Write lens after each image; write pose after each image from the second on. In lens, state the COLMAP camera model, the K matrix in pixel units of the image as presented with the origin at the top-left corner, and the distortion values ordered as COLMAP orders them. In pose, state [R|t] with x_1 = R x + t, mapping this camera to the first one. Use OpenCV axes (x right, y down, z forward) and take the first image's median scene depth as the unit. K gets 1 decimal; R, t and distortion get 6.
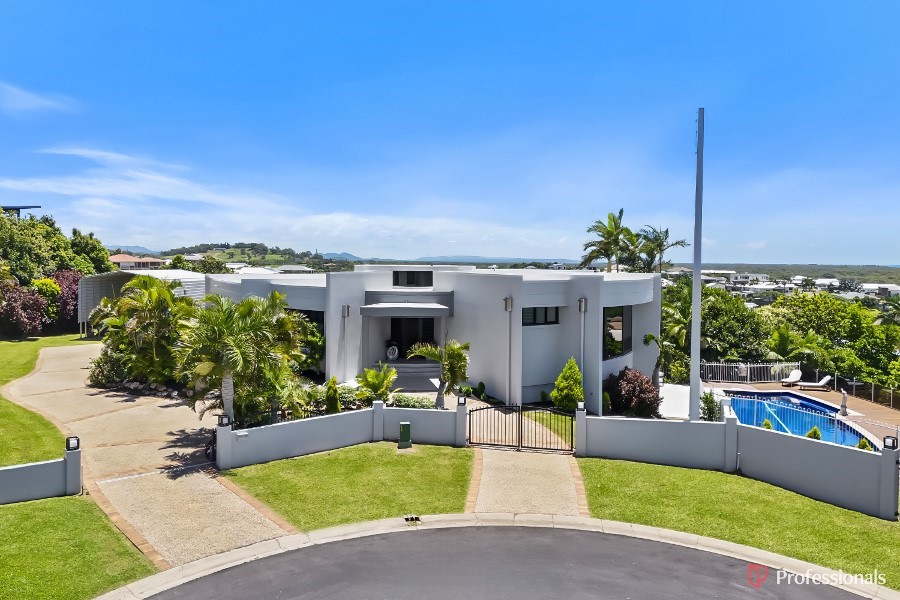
lens RADIAL K [[659.5, 0, 451.7], [0, 659.5, 269.1], [0, 0, 1]] dist [0.022542, 0.003298]
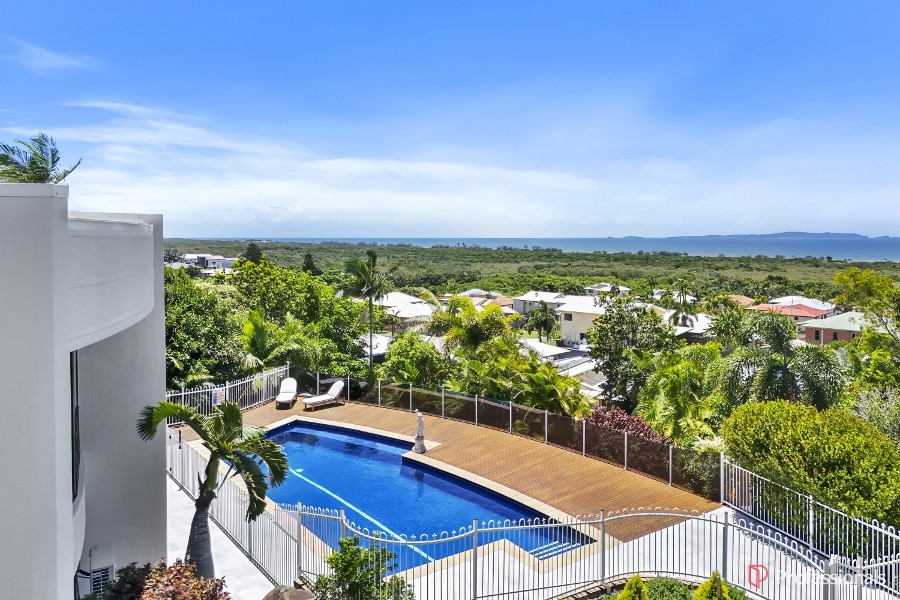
lens RADIAL K [[659.5, 0, 451.7], [0, 659.5, 269.1], [0, 0, 1]] dist [0.022542, 0.003298]
pose [[0.581191, -0.047488, 0.812380, 0.093879], [0.014446, 0.998741, 0.048046, 0.016332], [-0.813639, -0.016188, 0.581145, 0.526191]]
